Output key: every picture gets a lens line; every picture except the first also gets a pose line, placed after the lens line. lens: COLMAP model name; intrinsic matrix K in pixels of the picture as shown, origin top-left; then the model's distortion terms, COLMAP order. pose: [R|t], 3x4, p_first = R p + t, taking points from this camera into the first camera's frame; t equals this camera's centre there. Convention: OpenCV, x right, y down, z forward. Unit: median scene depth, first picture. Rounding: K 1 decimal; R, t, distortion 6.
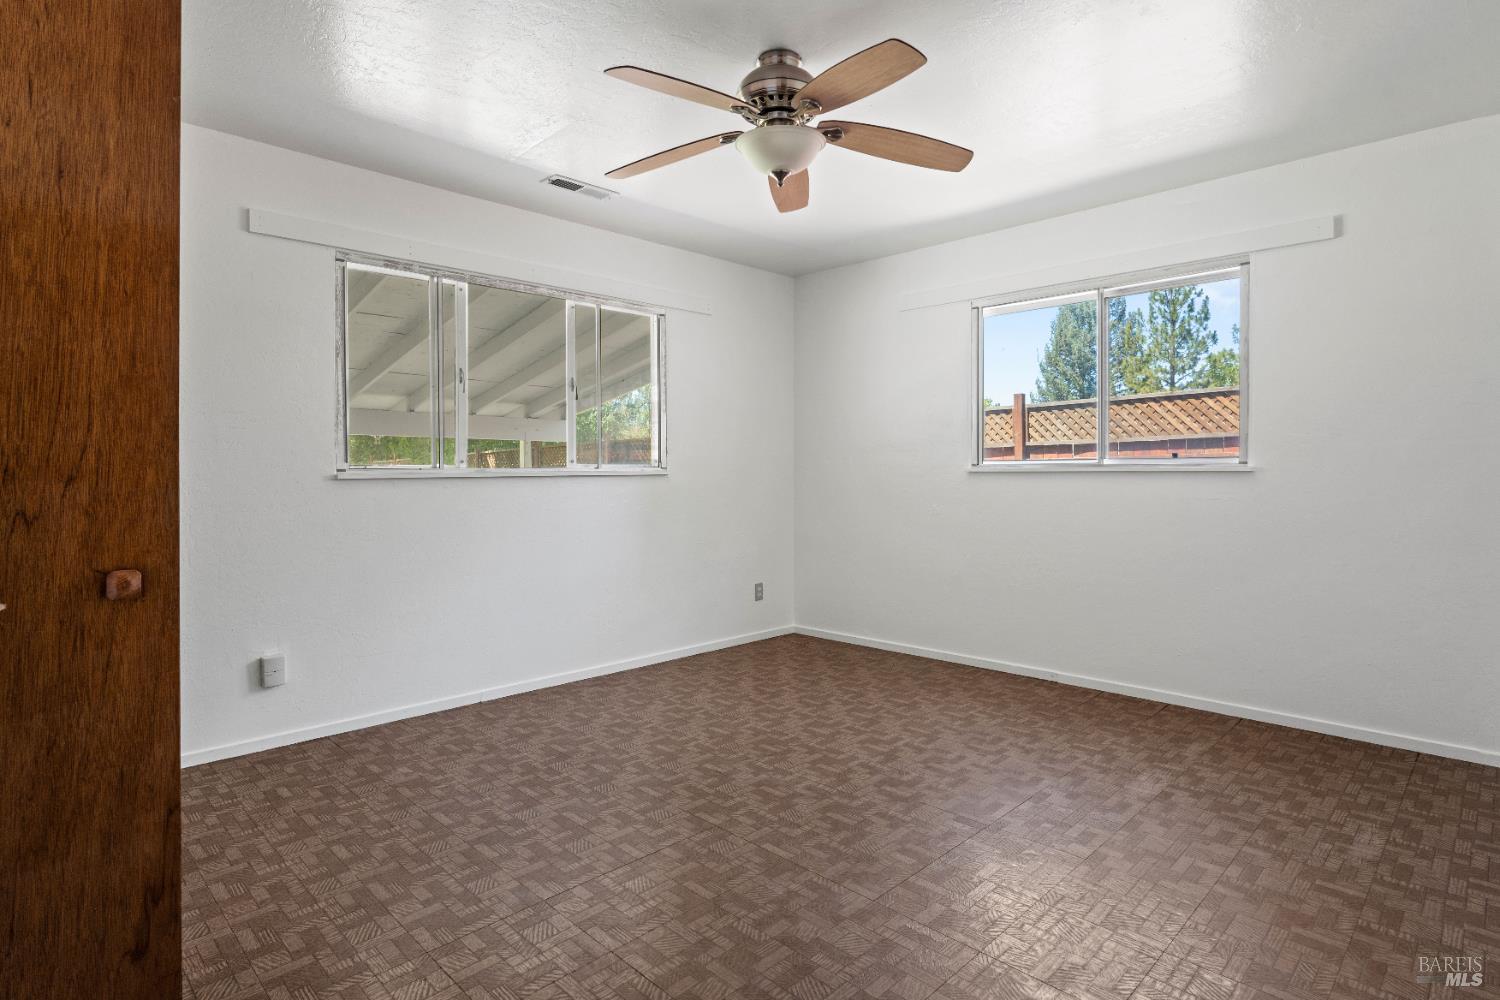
lens RADIAL K [[777.9, 0, 751.4], [0, 777.9, 482.5], [0, 0, 1]] dist [-0.052574, -0.000169]
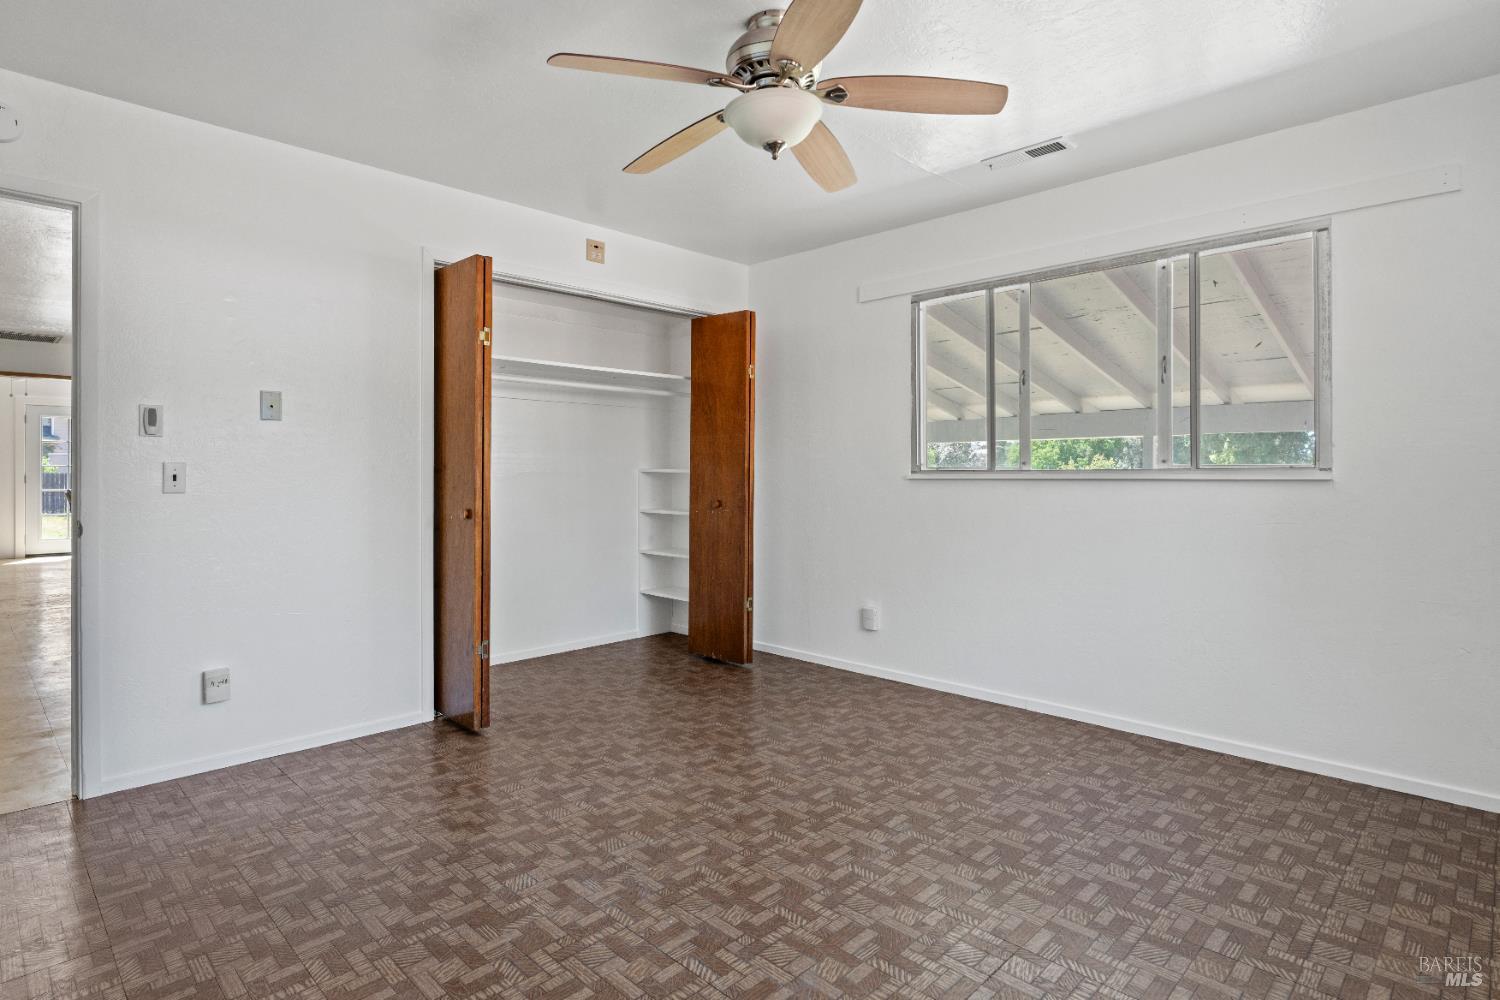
lens RADIAL K [[766.2, 0, 752.7], [0, 766.2, 489.3], [0, 0, 1]] dist [-0.020563, 0.000412]
pose [[0.005942, 0.018478, -0.999812, 0.729138], [-0.020144, 0.999629, 0.018355, -0.007746], [0.999779, 0.020032, 0.006312, 0.765721]]
